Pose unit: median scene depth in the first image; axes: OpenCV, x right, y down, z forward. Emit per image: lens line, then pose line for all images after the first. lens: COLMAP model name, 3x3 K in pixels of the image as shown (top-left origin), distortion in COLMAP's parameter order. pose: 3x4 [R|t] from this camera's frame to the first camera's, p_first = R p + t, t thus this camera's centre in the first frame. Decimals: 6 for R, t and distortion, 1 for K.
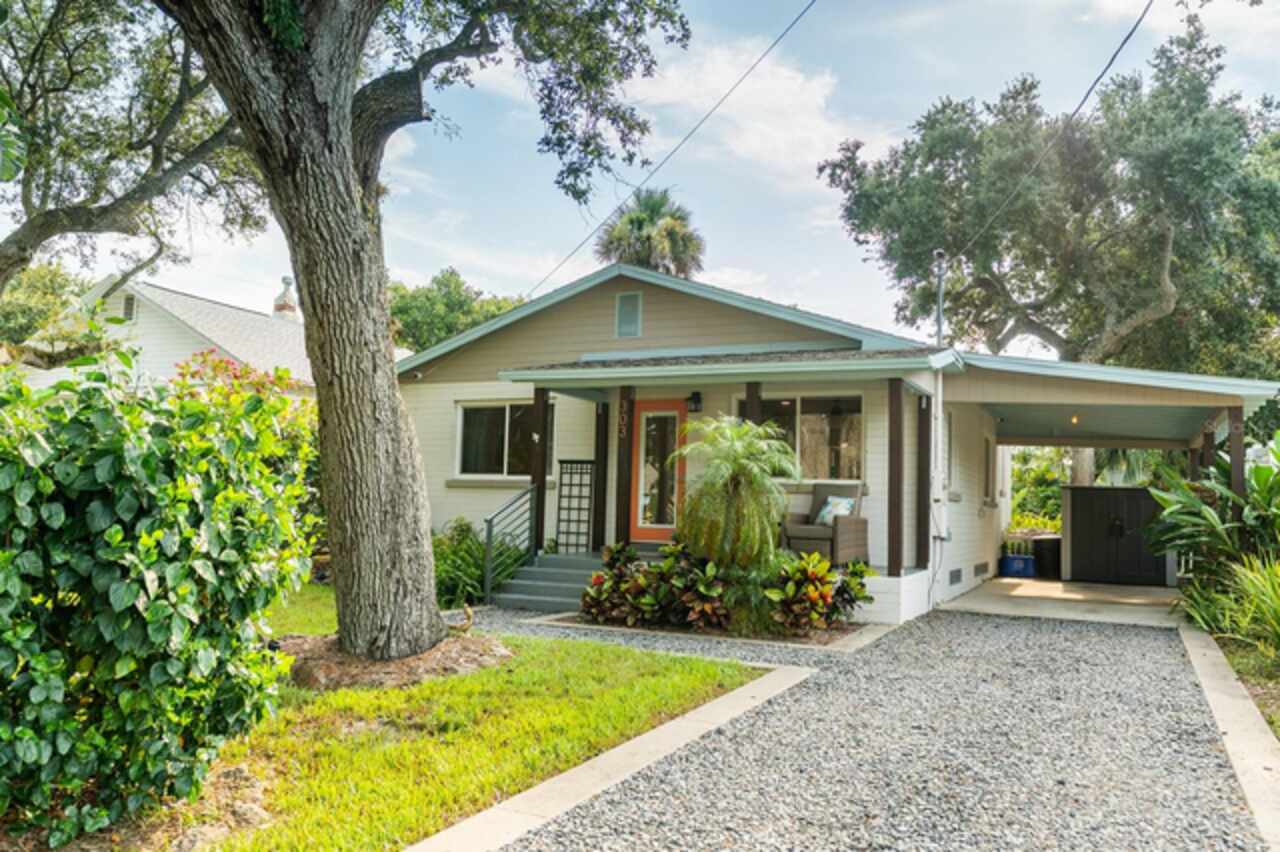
lens RADIAL K [[1008.9, 0, 640.0], [0, 1008.9, 426.0], [0, 0, 1]] dist [-0.000485, -0.000289]
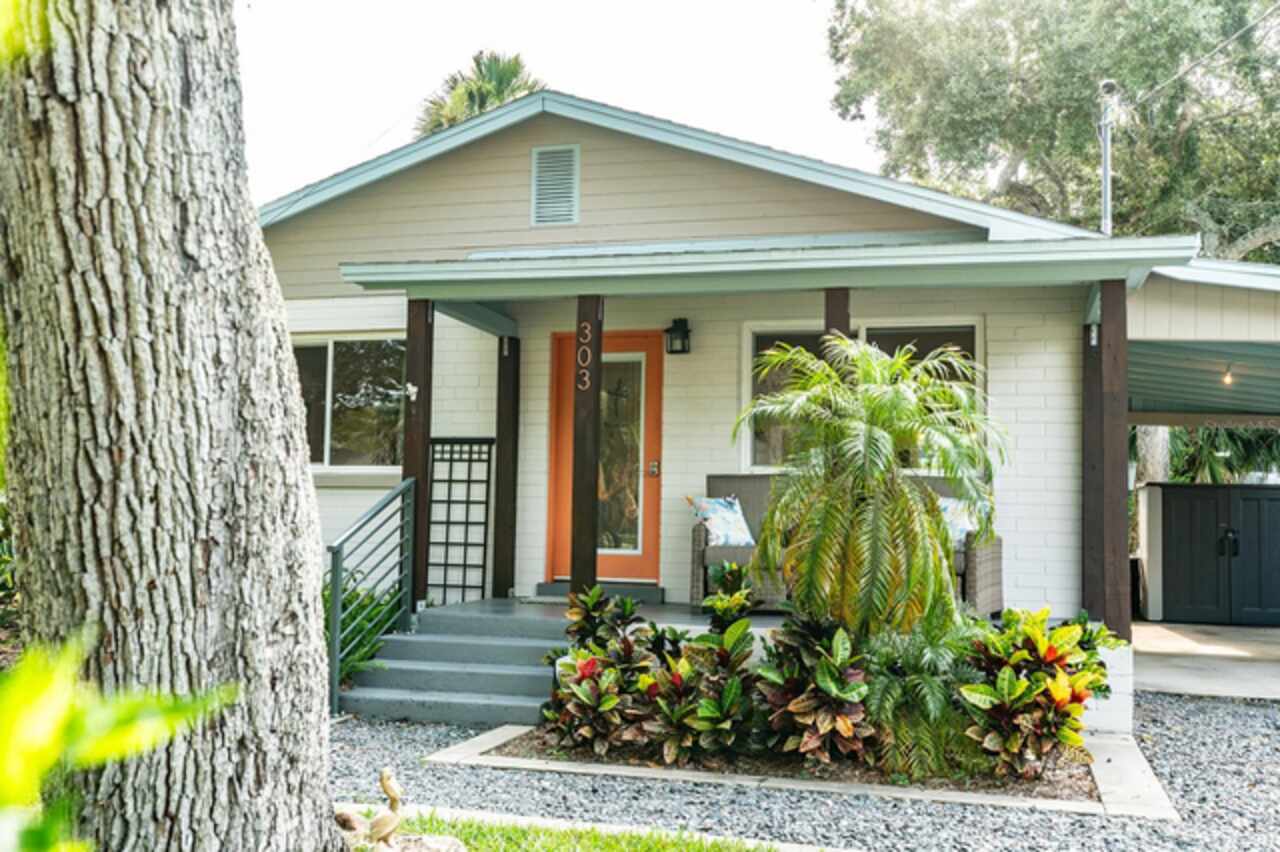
lens RADIAL K [[1275.2, 0, 640.0], [0, 1275.2, 426.0], [0, 0, 1]] dist [0.009372, -0.003148]
pose [[0.984408, 0.003864, 0.175856, -0.180198], [-0.005421, 0.999950, 0.008375, 0.040827], [-0.175815, -0.009198, 0.984380, 0.540488]]
